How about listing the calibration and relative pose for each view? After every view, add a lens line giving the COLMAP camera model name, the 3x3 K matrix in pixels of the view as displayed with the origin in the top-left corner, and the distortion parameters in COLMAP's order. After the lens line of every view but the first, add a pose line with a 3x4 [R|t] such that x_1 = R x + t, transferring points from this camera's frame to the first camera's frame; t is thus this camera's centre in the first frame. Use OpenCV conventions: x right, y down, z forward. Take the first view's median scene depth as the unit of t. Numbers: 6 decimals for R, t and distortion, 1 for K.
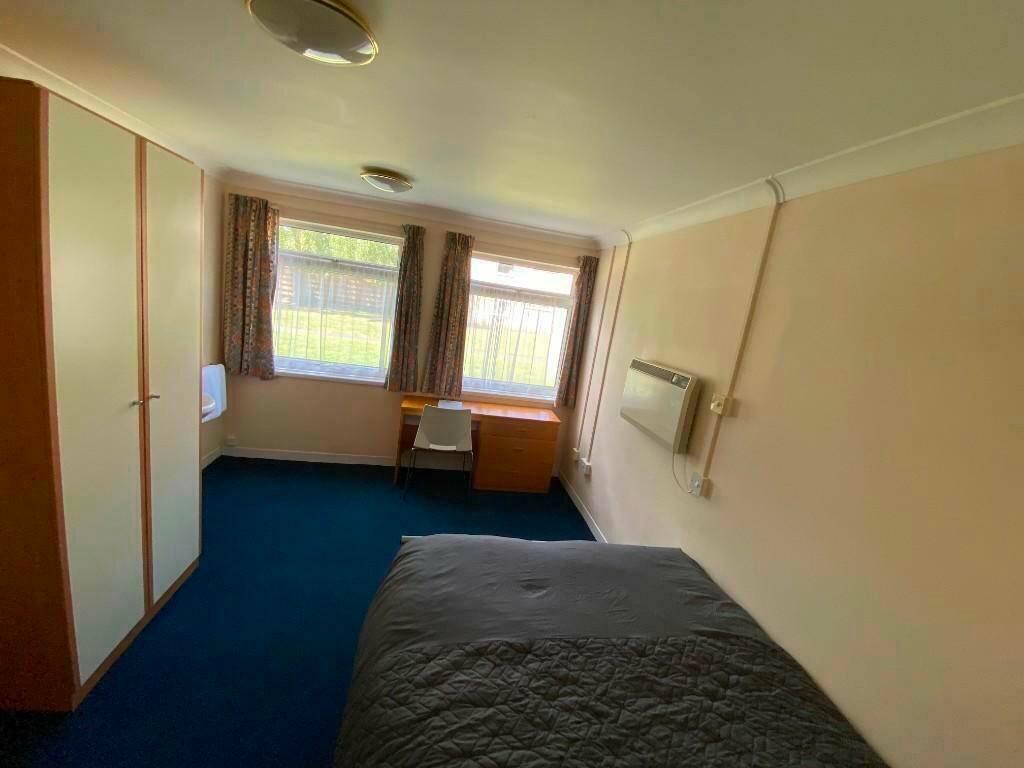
lens RADIAL K [[412.0, 0, 512.0], [0, 412.0, 384.0], [0, 0, 1]] dist [0.036843, -0.036298]
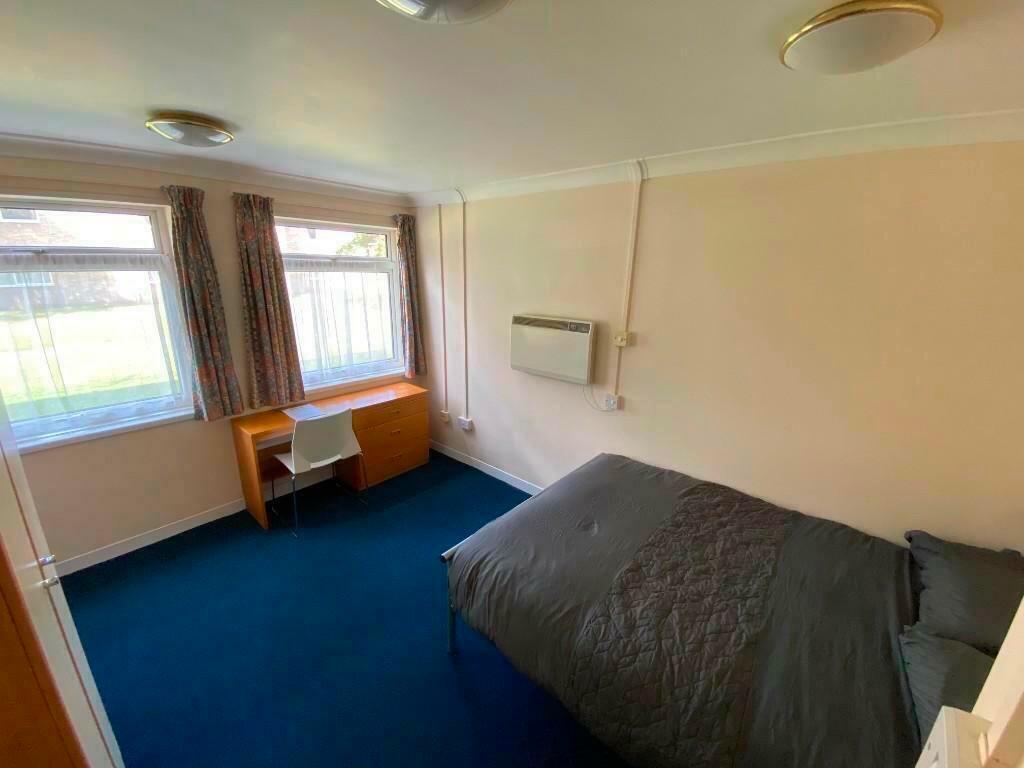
lens RADIAL K [[412.0, 0, 512.0], [0, 412.0, 384.0], [0, 0, 1]] dist [0.036843, -0.036298]
pose [[0.762587, -0.295198, 0.575603, -0.333387], [0.214036, 0.954831, 0.206120, -0.094905], [-0.610450, -0.033985, 0.791325, 0.102732]]
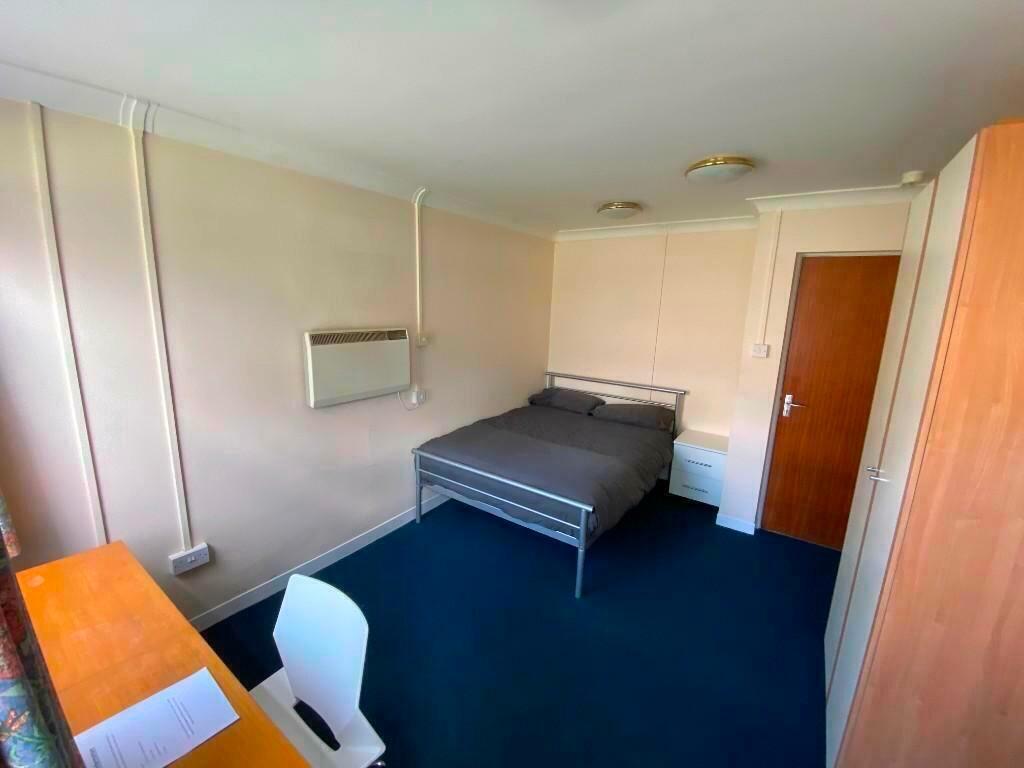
lens RADIAL K [[412.0, 0, 512.0], [0, 412.0, 384.0], [0, 0, 1]] dist [0.036843, -0.036298]
pose [[-0.711215, -0.301222, 0.635168, -0.430901], [-0.004829, 0.905616, 0.424072, -0.260977], [-0.702958, 0.298539, -0.645542, 1.061678]]
